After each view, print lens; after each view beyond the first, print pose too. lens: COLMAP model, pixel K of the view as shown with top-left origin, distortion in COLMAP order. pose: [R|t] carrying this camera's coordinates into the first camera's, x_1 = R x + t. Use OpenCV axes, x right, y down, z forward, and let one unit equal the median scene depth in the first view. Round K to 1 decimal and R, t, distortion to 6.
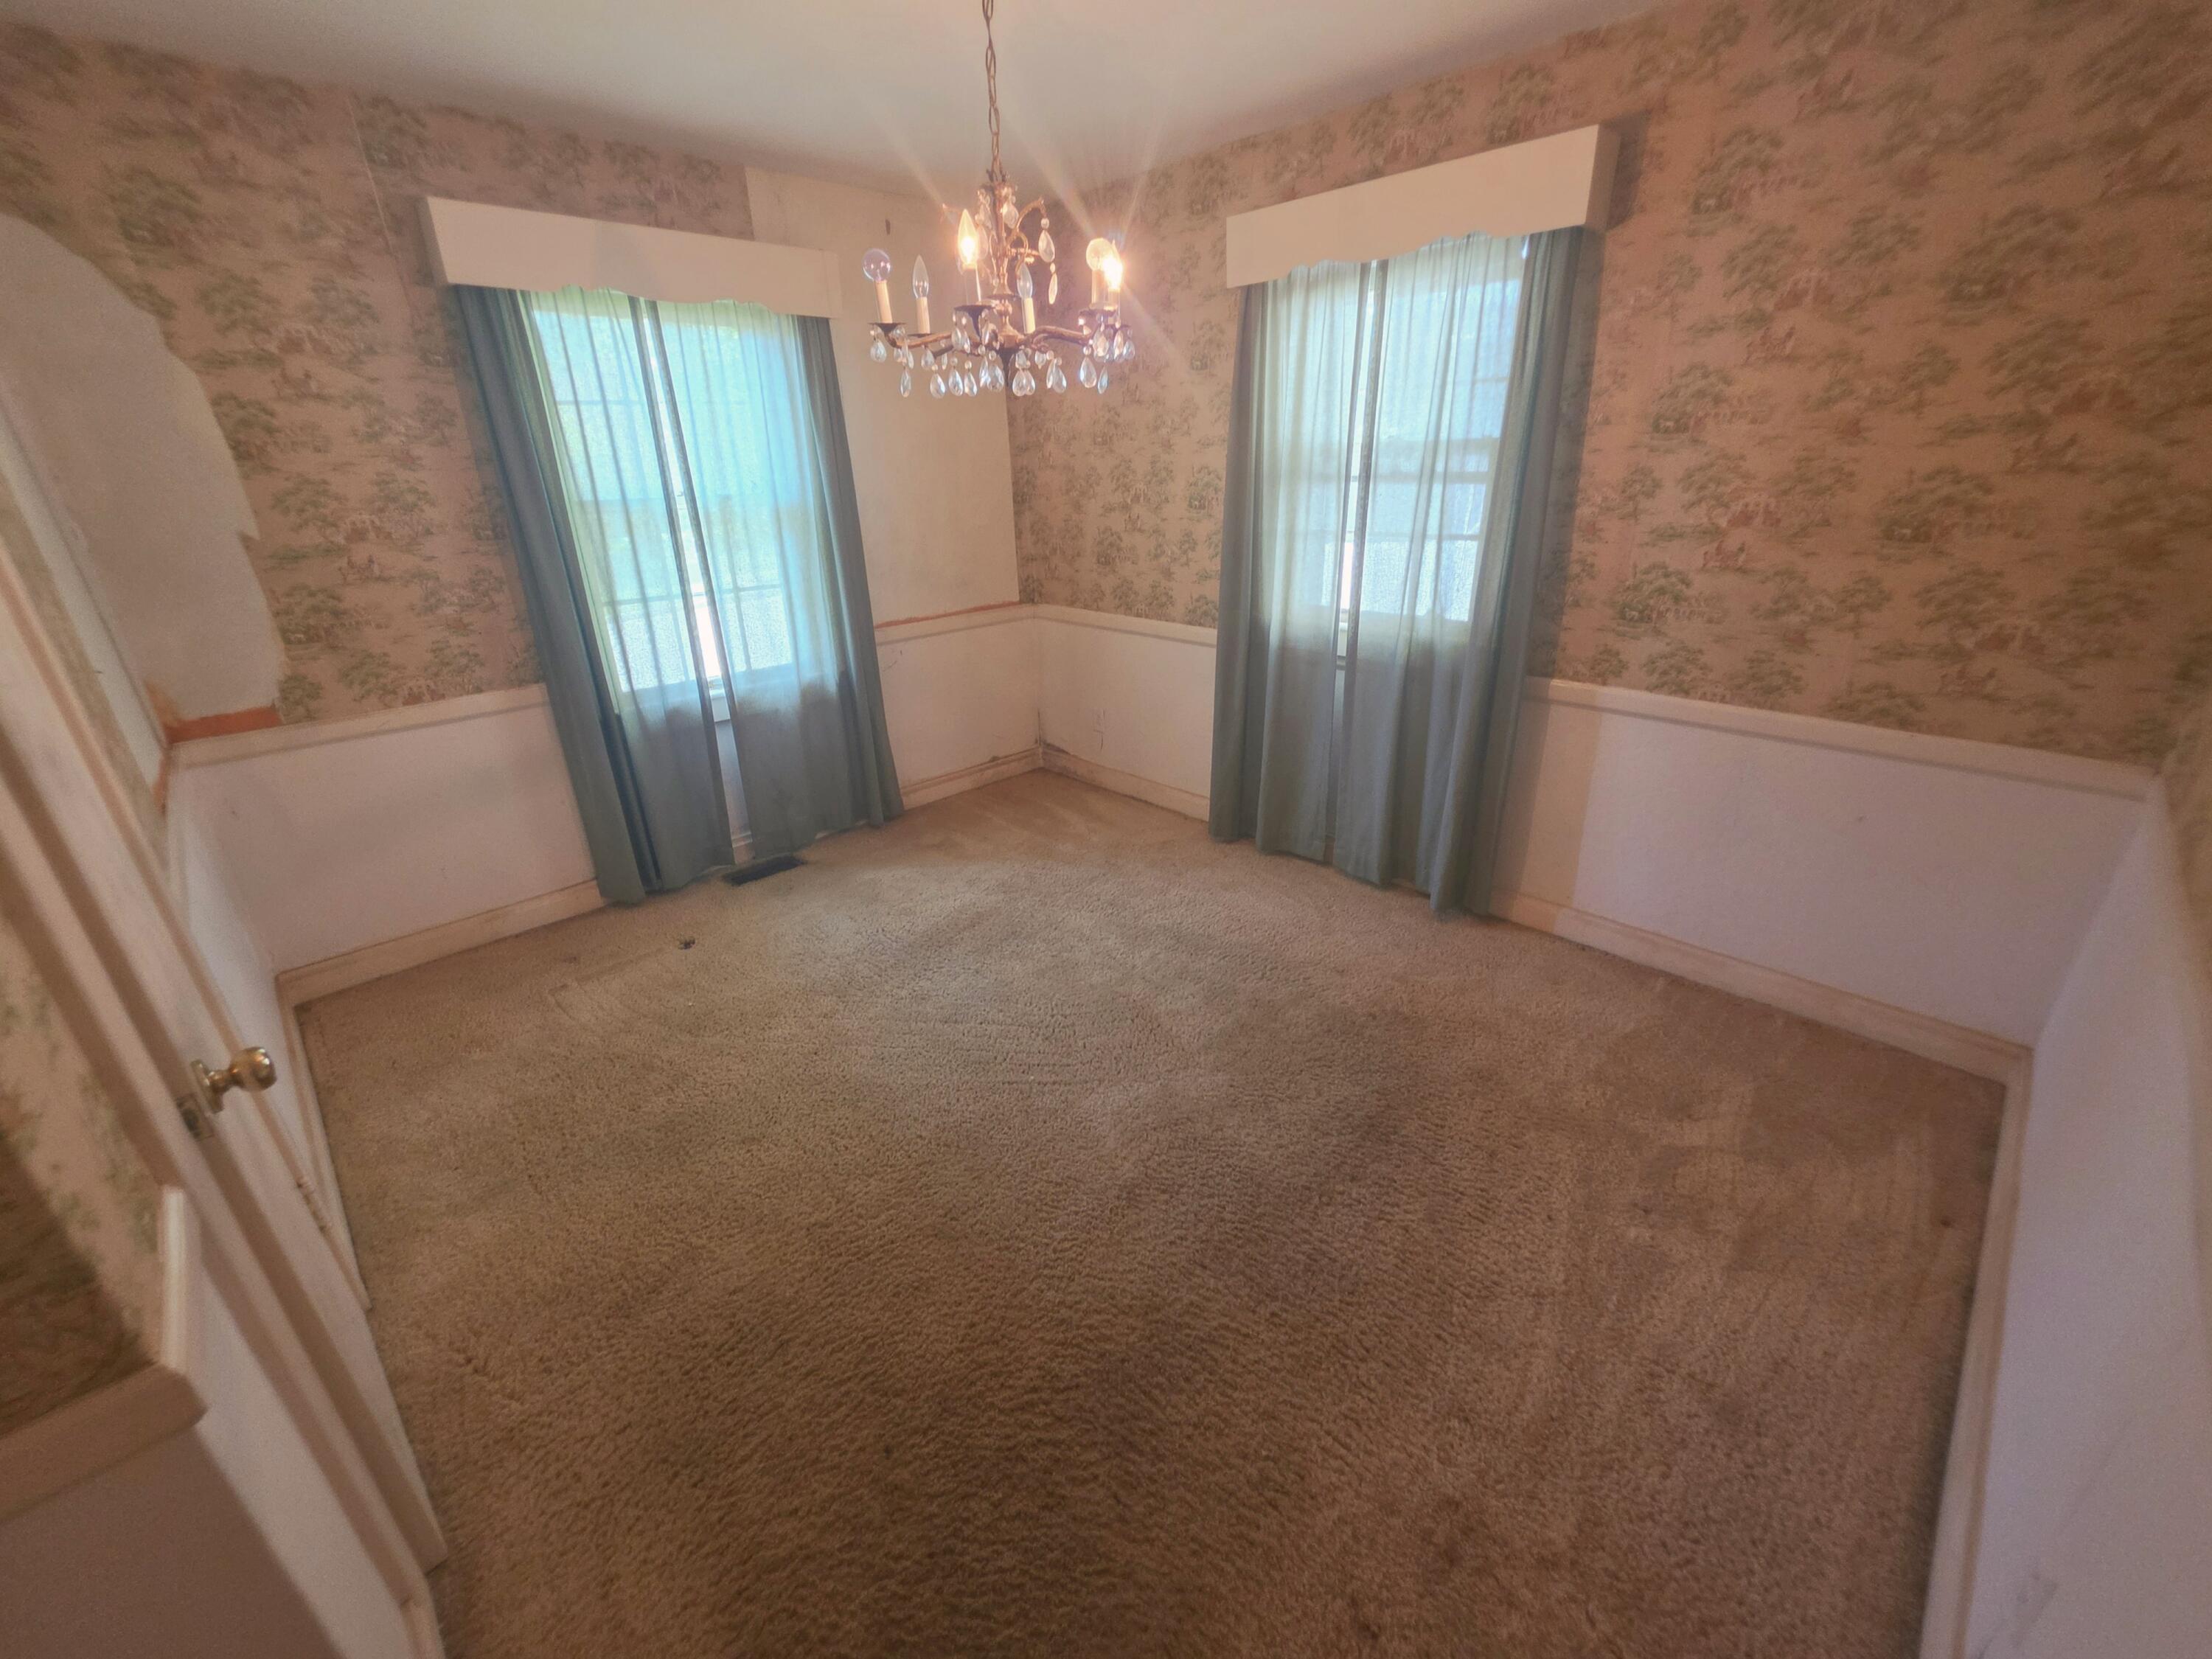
lens RADIAL K [[888.7, 0, 1104.0], [0, 888.7, 832.1], [0, 0, 1]] dist [-0.005917, 0.001401]
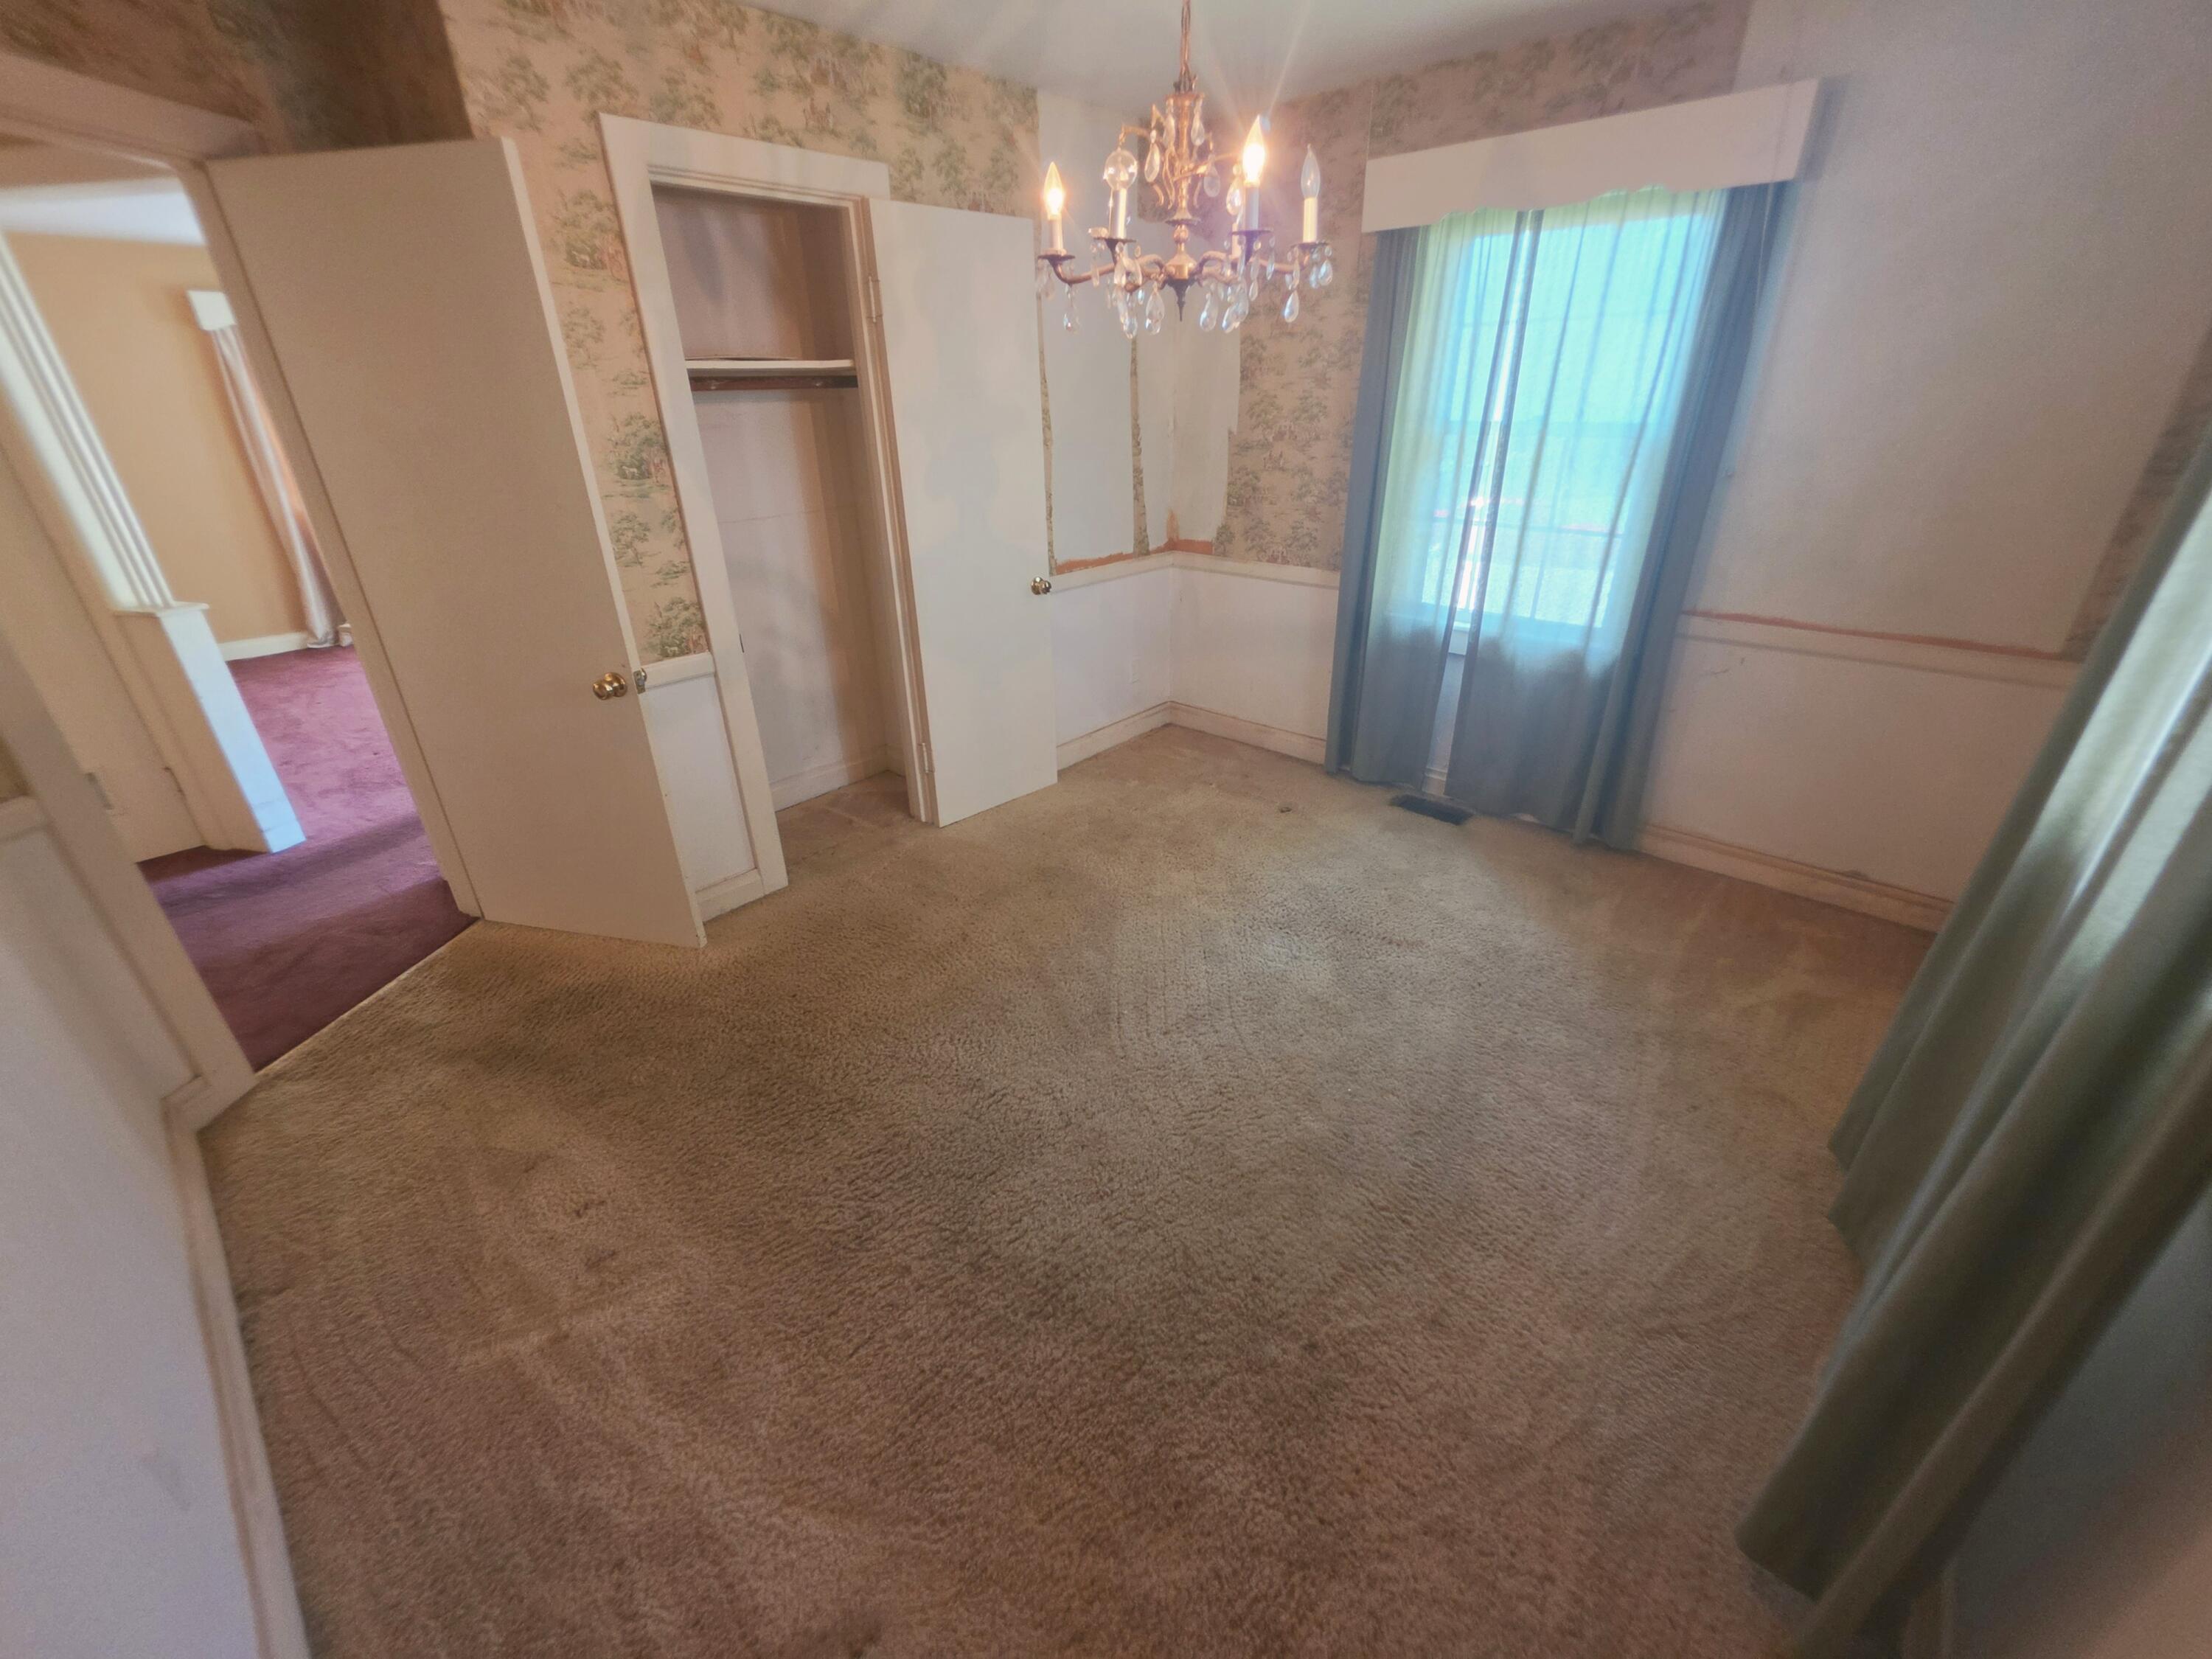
lens RADIAL K [[888.7, 0, 1101.2], [0, 888.7, 828.8], [0, 0, 1]] dist [-0.005917, 0.001401]
pose [[0.060388, 0.463382, -0.884099, 0.581736], [-0.375766, 0.831112, 0.409943, -0.250554], [0.924745, 0.307458, 0.224312, 0.533906]]
